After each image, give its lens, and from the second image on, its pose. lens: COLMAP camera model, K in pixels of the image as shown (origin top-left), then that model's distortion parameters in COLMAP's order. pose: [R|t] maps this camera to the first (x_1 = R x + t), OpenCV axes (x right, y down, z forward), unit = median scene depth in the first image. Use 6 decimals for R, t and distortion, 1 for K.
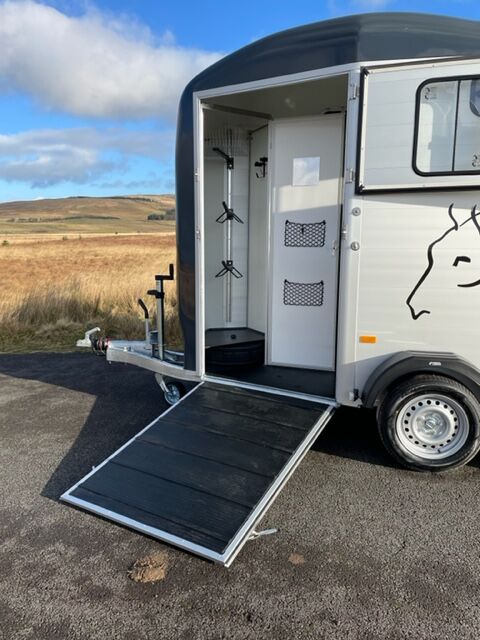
lens RADIAL K [[477.0, 0, 250.4], [0, 477.0, 321.8], [0, 0, 1]] dist [0.096587, -0.118890]
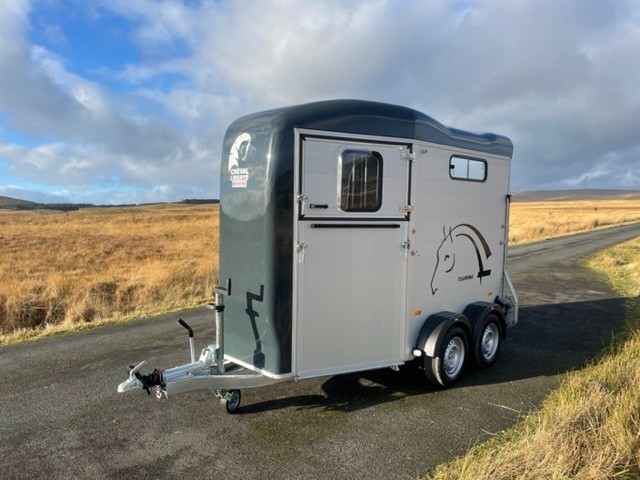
lens RADIAL K [[477.2, 0, 323.7], [0, 477.2, 236.6], [0, 0, 1]] dist [0.093643, -0.116188]
pose [[0.552205, -0.059137, 0.831609, -1.231375], [0.107474, 0.994208, -0.000666, -0.245662], [-0.826752, 0.089744, 0.555362, 0.399128]]
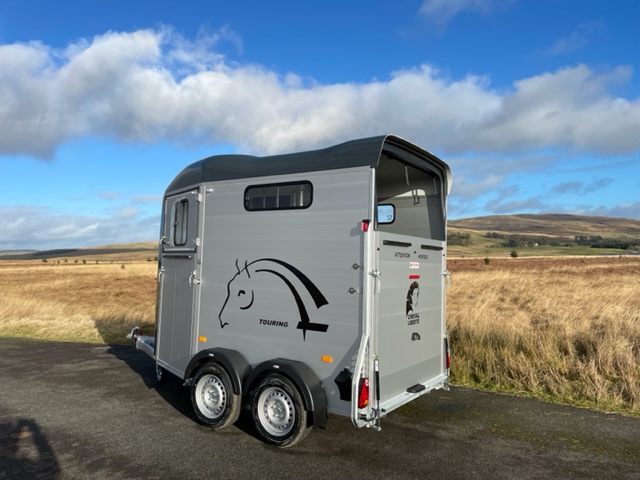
lens RADIAL K [[477.0, 0, 320.0], [0, 477.0, 240.0], [0, 0, 1]] dist [0.096587, -0.118890]
pose [[0.914645, -0.004054, -0.404237, 1.333744], [-0.083950, 0.976247, -0.199738, 0.001295], [0.395445, 0.216625, 0.892579, -0.387908]]
